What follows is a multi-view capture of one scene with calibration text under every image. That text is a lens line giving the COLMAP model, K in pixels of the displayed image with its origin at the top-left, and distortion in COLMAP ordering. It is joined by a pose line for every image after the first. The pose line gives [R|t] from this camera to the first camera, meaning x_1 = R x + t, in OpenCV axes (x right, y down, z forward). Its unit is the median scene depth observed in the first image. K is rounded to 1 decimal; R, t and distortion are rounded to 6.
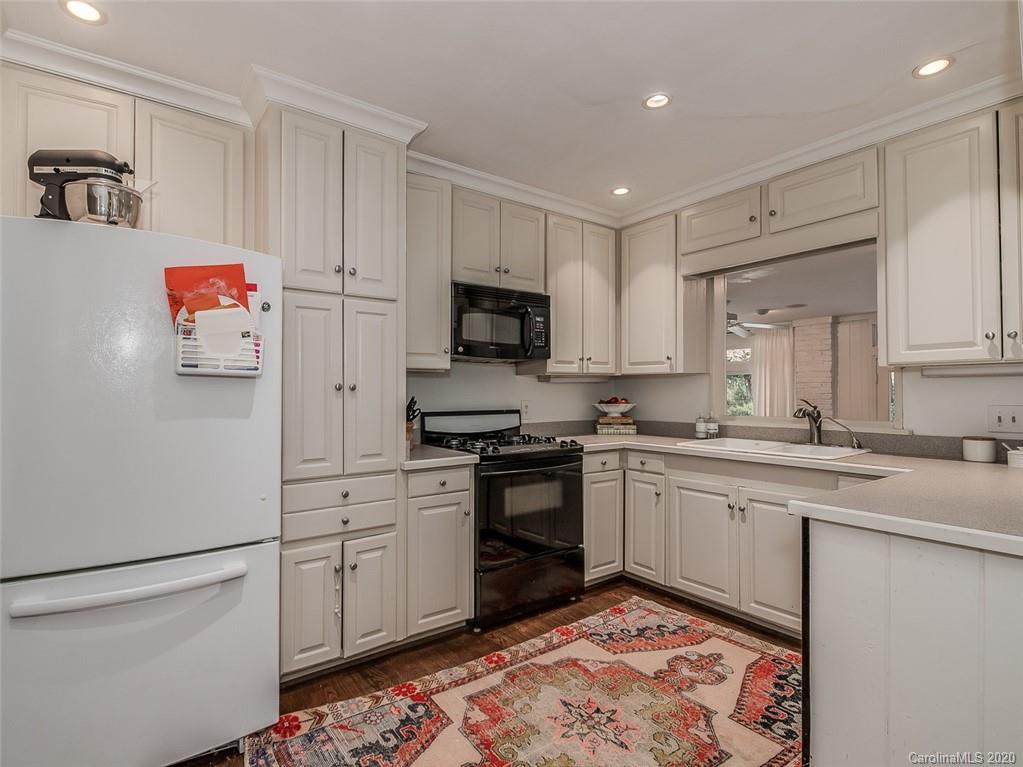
lens RADIAL K [[531.7, 0, 512.3], [0, 531.7, 386.8], [0, 0, 1]] dist [-0.006098, -0.001927]
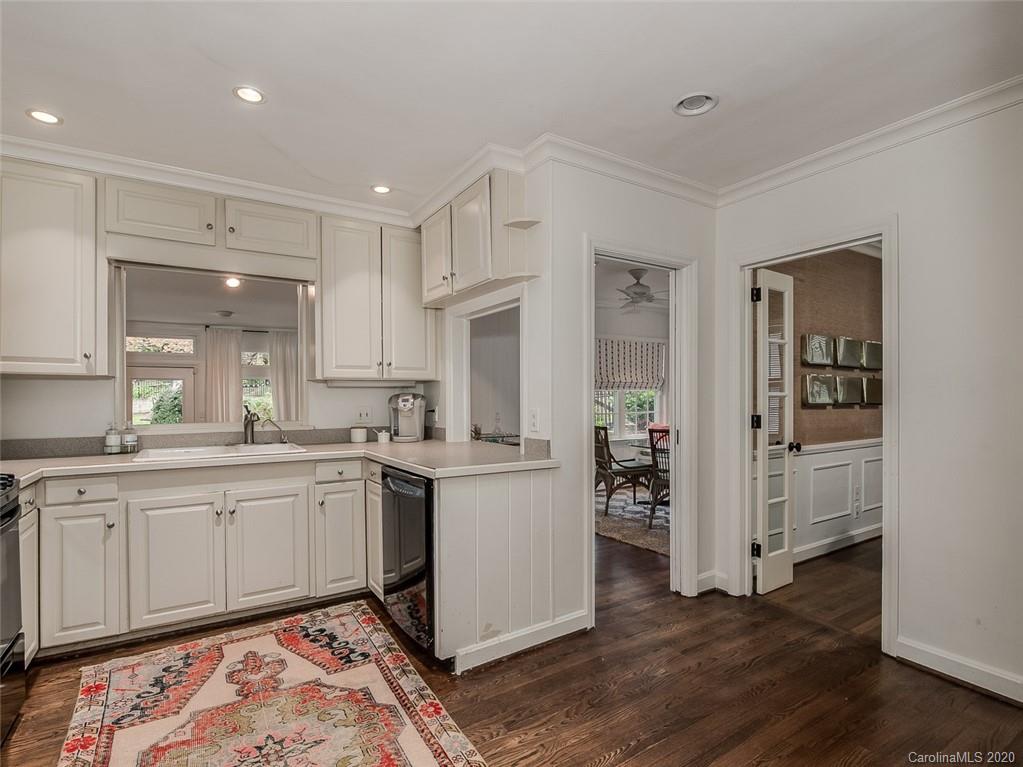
lens RADIAL K [[499.0, 0, 522.0], [0, 499.0, 398.7], [0, 0, 1]] dist [-0.005783, -0.000498]
pose [[0.063430, 0.000470, 0.997986, -0.567690], [-0.003233, 0.999995, -0.000265, 0.010749], [-0.997981, -0.003210, 0.063431, 0.431725]]
